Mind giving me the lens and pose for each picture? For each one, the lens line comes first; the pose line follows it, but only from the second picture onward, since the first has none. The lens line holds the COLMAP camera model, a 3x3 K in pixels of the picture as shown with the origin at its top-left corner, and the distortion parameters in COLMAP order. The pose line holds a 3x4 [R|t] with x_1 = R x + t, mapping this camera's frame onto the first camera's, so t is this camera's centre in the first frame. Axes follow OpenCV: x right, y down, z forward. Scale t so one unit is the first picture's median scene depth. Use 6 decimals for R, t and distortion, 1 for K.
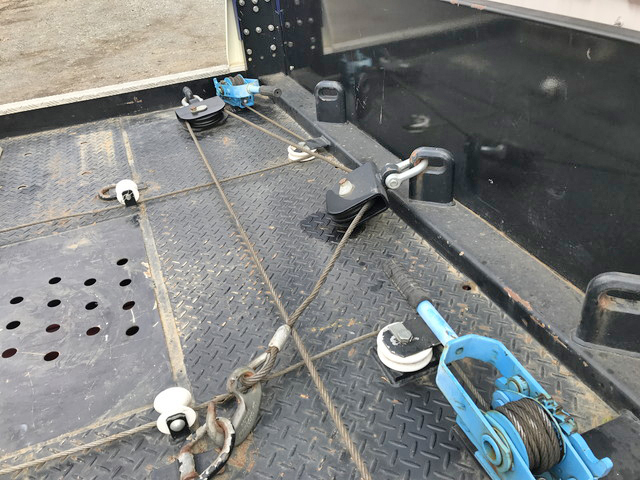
lens RADIAL K [[524.0, 0, 320.0], [0, 524.0, 240.0], [0, 0, 1]] dist [0.051099, -0.061238]
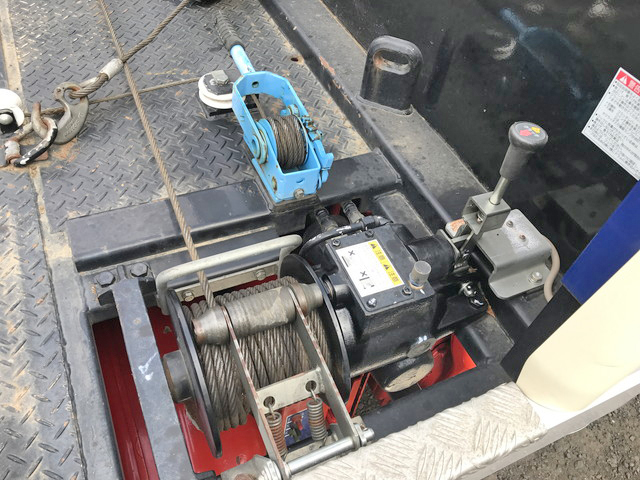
lens RADIAL K [[524.0, 0, 320.0], [0, 524.0, 240.0], [0, 0, 1]] dist [0.051099, -0.061238]
pose [[0.980861, 0.084622, 0.175358, 0.203058], [-0.130313, 0.954479, 0.268305, 0.184204], [-0.144671, -0.286022, 0.947239, -0.246771]]
